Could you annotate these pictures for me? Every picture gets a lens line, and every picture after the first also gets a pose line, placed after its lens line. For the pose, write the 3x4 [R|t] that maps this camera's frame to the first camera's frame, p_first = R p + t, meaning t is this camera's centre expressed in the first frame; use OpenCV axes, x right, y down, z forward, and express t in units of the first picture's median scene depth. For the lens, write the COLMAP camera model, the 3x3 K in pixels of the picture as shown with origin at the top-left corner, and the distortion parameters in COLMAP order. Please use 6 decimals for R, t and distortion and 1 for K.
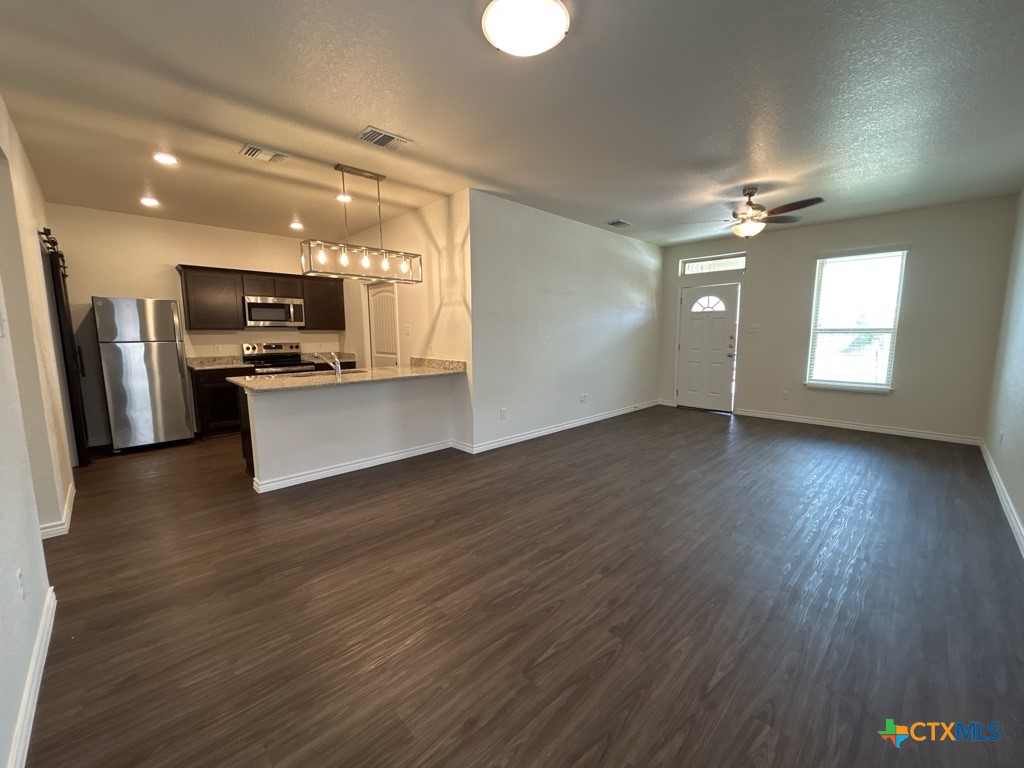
lens RADIAL K [[412.5, 0, 514.5], [0, 412.5, 385.6], [0, 0, 1]] dist [0.001831, 0.001008]
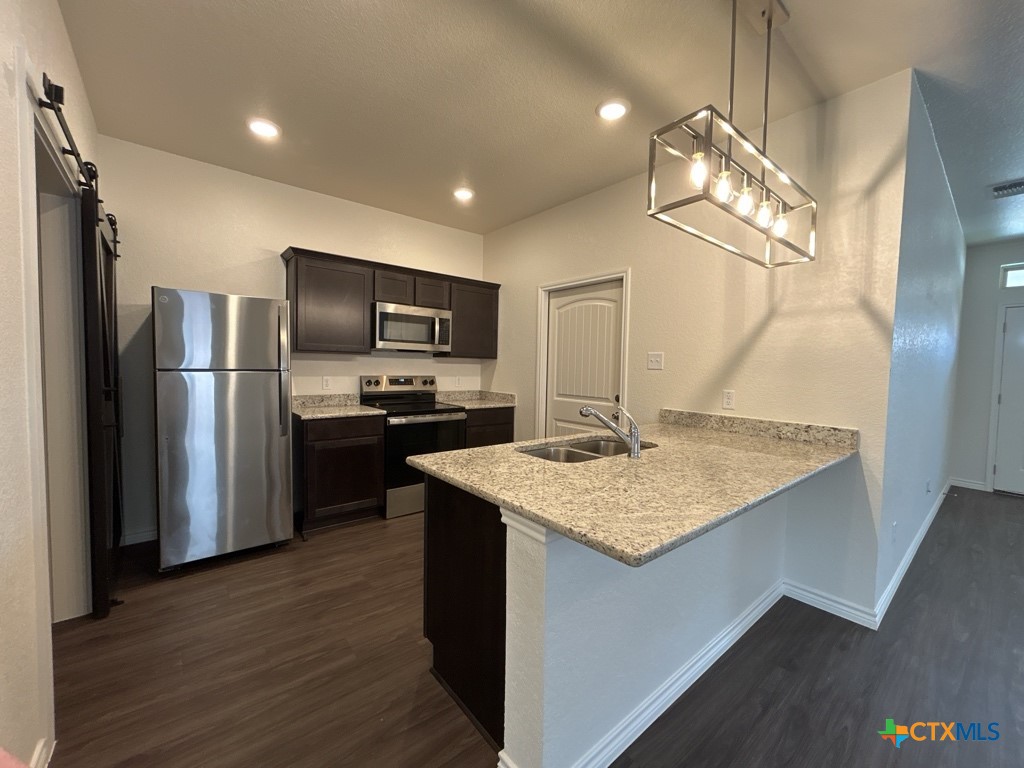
lens RADIAL K [[412.5, 0, 514.8], [0, 412.5, 384.6], [0, 0, 1]] dist [0.001831, 0.001008]
pose [[0.996483, 0.029990, -0.078242, -0.425575], [-0.036312, 0.996079, -0.080676, -0.051133], [0.075516, 0.083233, 0.993665, 0.432772]]
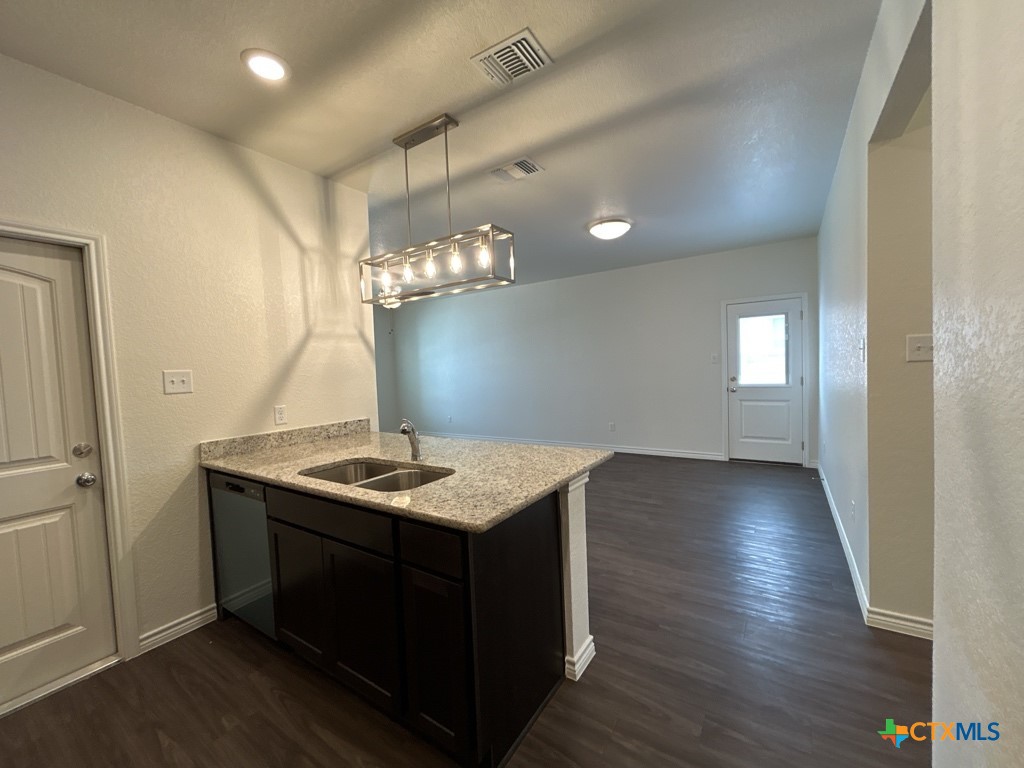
lens RADIAL K [[412.5, 0, 514.2], [0, 412.5, 381.4], [0, 0, 1]] dist [0.001831, 0.001008]
pose [[-0.213033, -0.022195, 0.976793, -0.777213], [0.168555, 0.983918, 0.059118, -0.107496], [-0.962396, 0.177238, -0.205866, 0.788891]]
